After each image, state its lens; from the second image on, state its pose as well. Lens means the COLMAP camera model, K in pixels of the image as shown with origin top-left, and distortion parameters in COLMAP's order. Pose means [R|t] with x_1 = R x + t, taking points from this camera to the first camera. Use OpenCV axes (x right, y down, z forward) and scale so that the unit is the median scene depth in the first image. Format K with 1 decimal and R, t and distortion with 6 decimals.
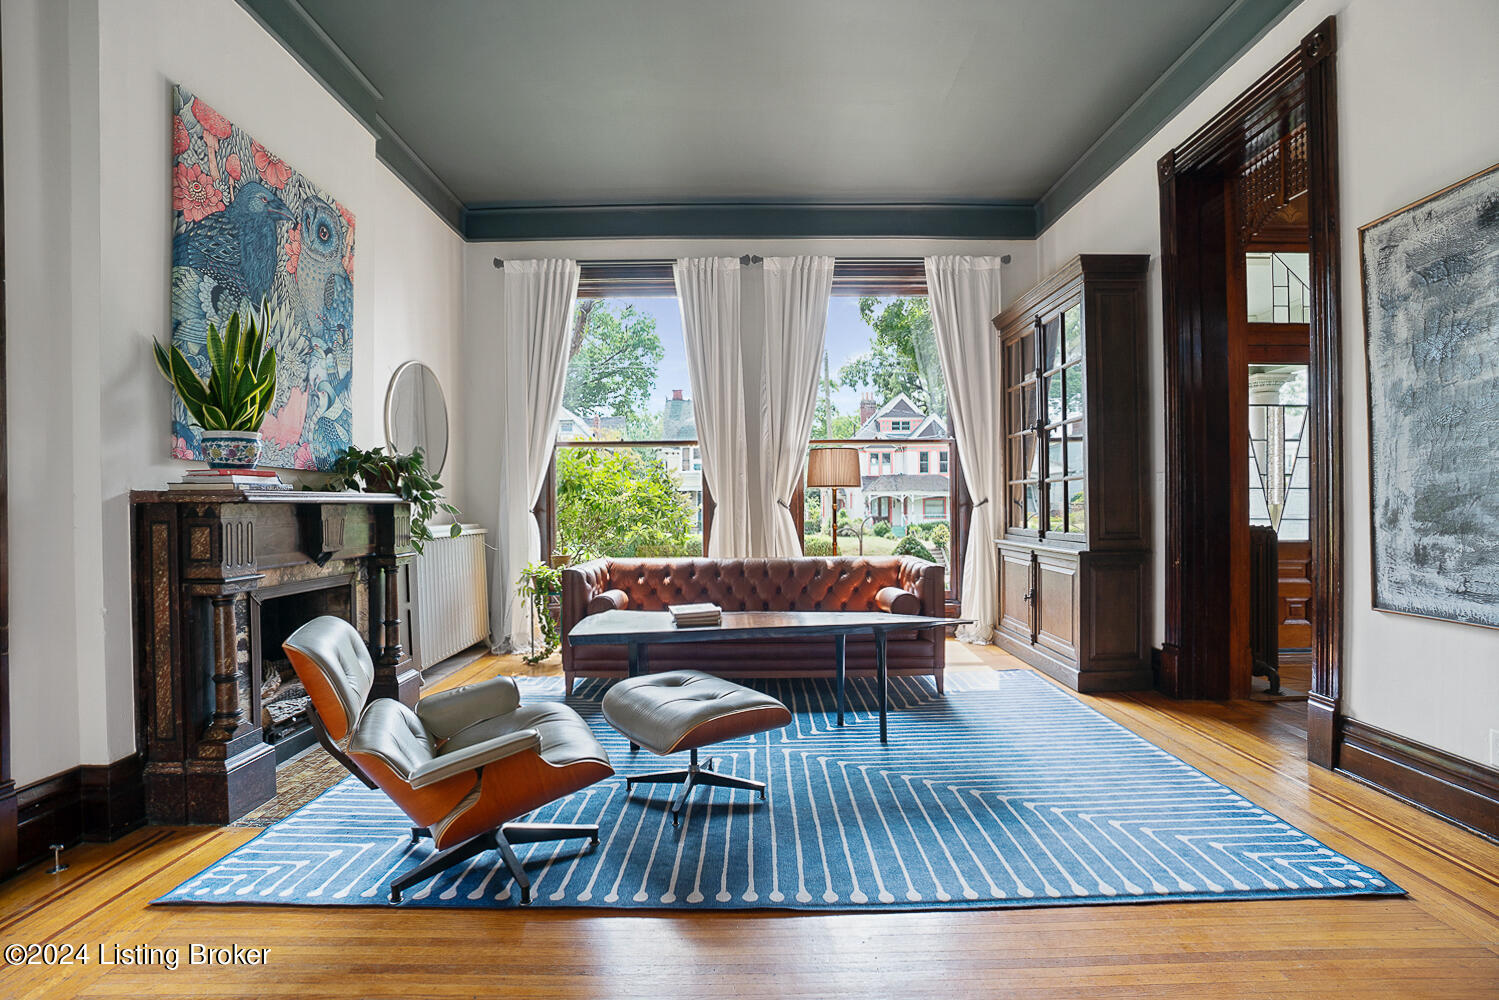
lens RADIAL K [[690.8, 0, 749.8], [0, 690.8, 509.0], [0, 0, 1]] dist [-0.069236, 0.025544]
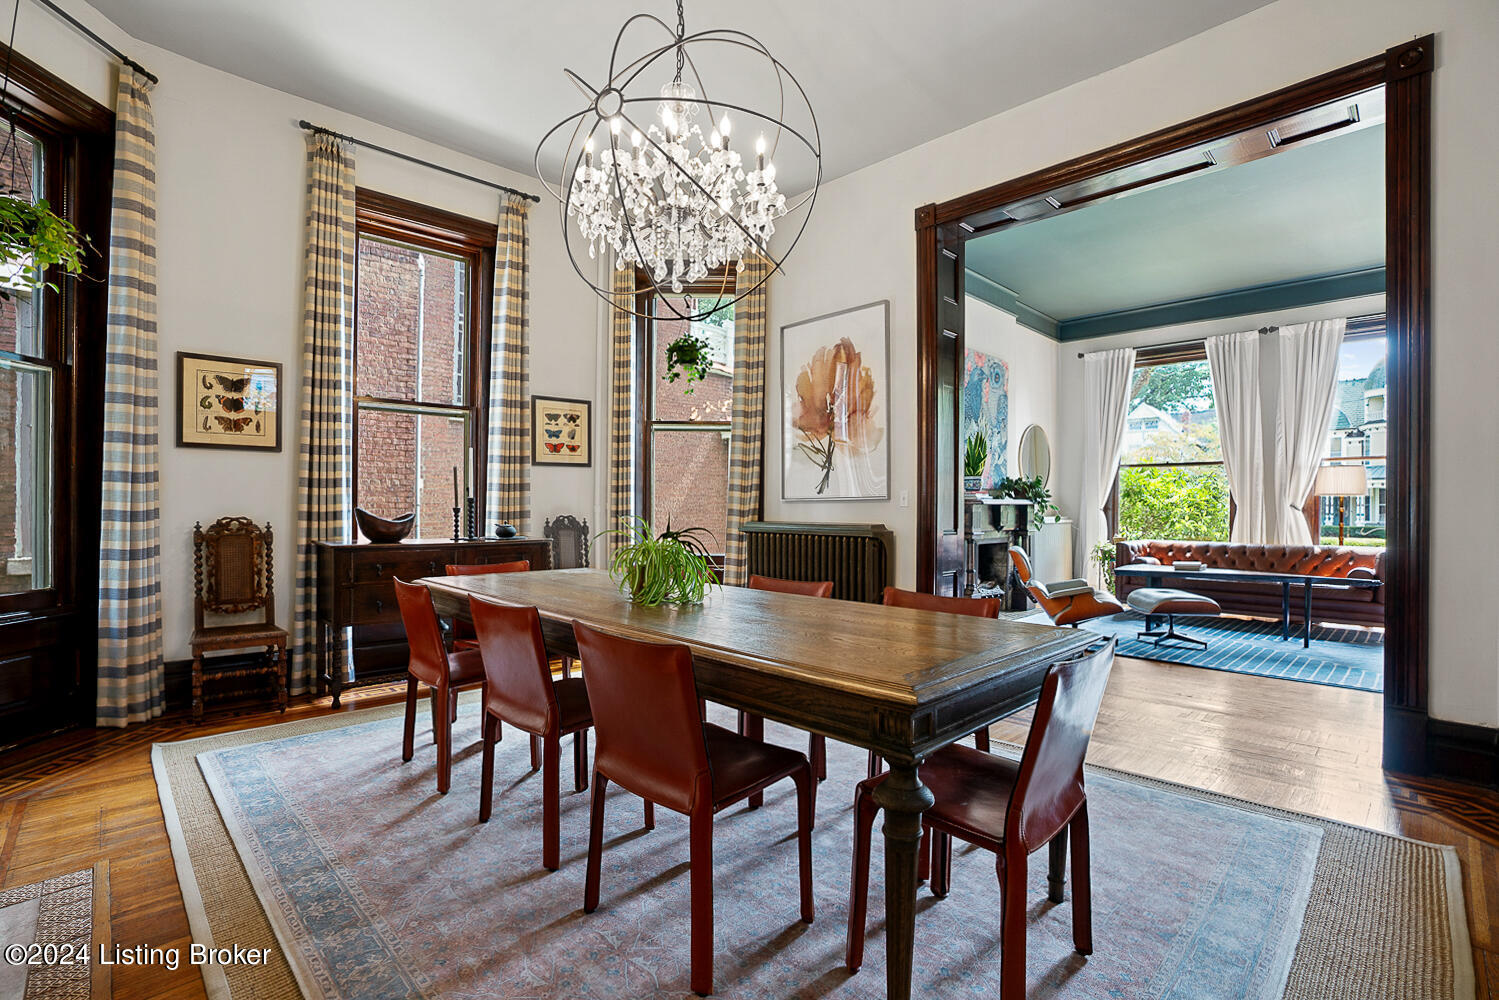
lens RADIAL K [[690.8, 0, 749.8], [0, 690.8, 509.0], [0, 0, 1]] dist [-0.069236, 0.025544]
pose [[0.695284, 0.015861, -0.718560, 0.289677], [-0.014091, 0.999865, 0.008436, -0.000488], [0.718597, 0.004260, 0.695414, -0.803686]]
